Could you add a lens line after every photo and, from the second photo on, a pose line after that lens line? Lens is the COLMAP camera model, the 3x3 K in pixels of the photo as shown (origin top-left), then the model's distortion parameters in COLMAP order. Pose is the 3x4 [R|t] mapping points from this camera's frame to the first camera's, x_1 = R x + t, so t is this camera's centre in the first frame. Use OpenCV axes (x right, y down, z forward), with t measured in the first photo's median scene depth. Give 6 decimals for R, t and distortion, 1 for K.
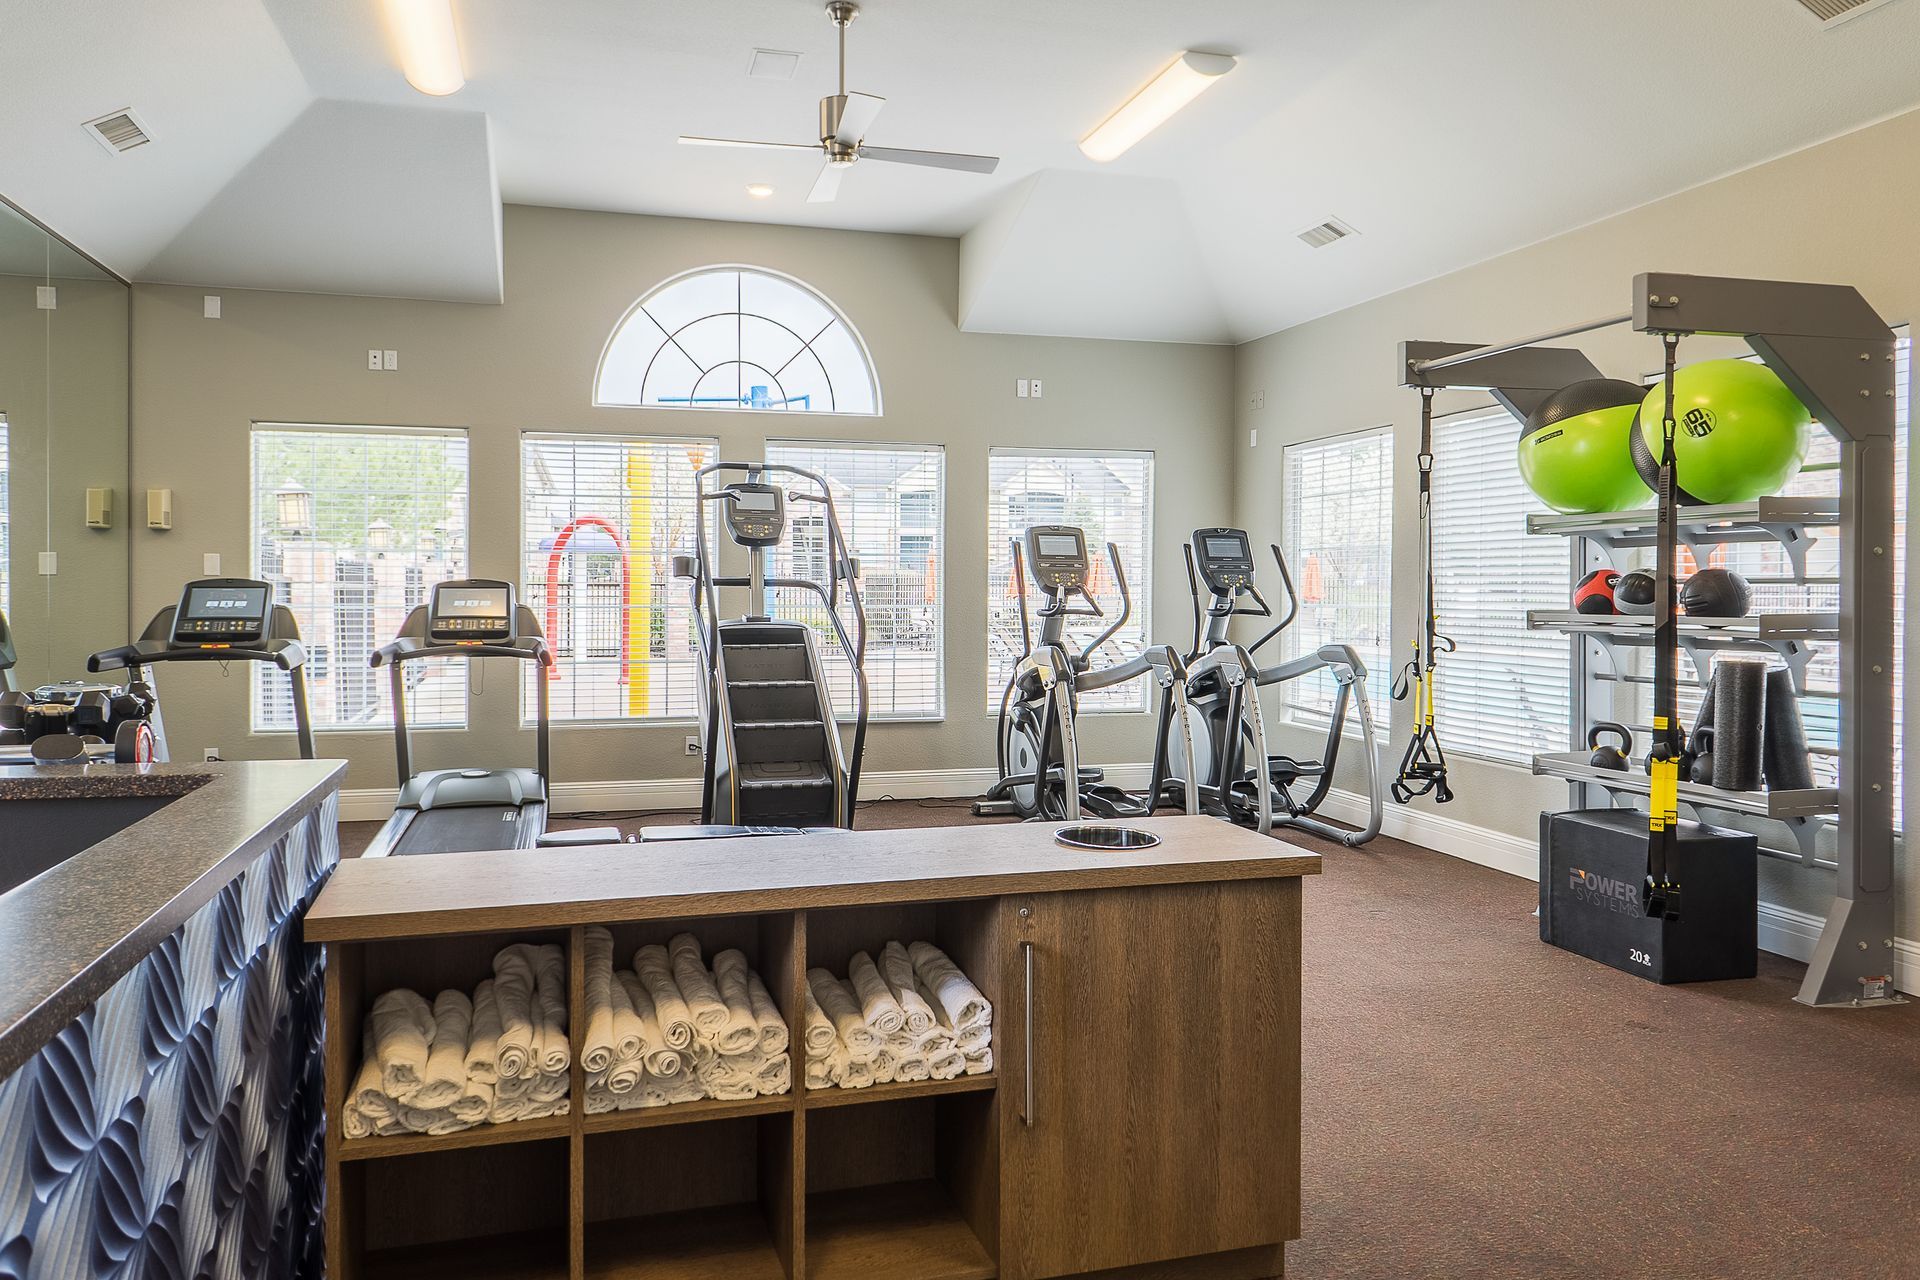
lens RADIAL K [[1350.1, 0, 938.8], [0, 1350.1, 610.7], [0, 0, 1]] dist [0.050105, -0.004951]
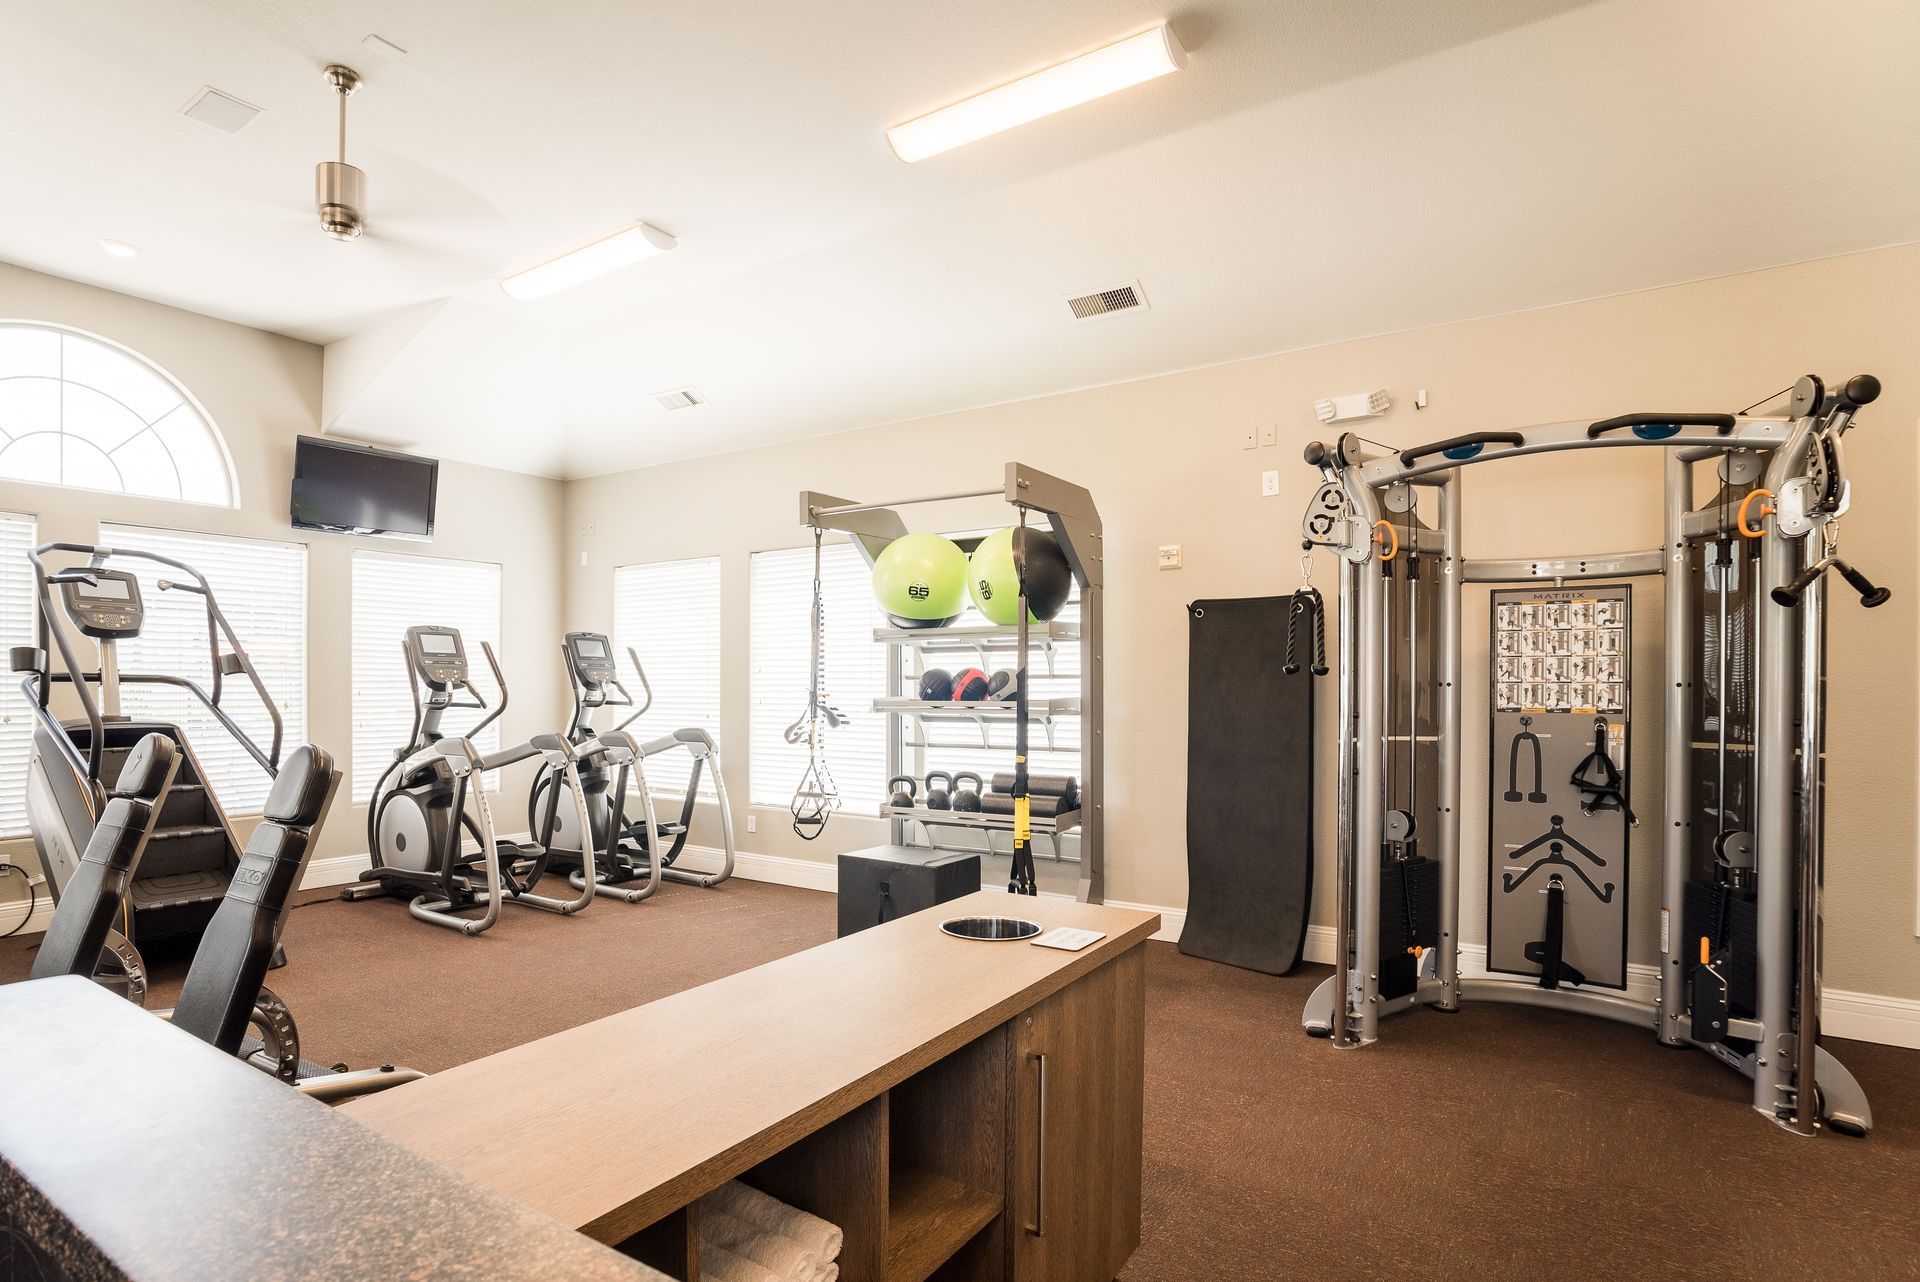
lens RADIAL K [[1019.0, 0, 910.3], [0, 1019.0, 691.1], [0, 0, 1]] dist [-0.016577, -0.000069]
pose [[0.777616, -0.009453, 0.628669, -0.149258], [0.014488, 0.999891, -0.002886, -0.002855], [-0.628573, 0.011352, 0.777668, 0.148031]]
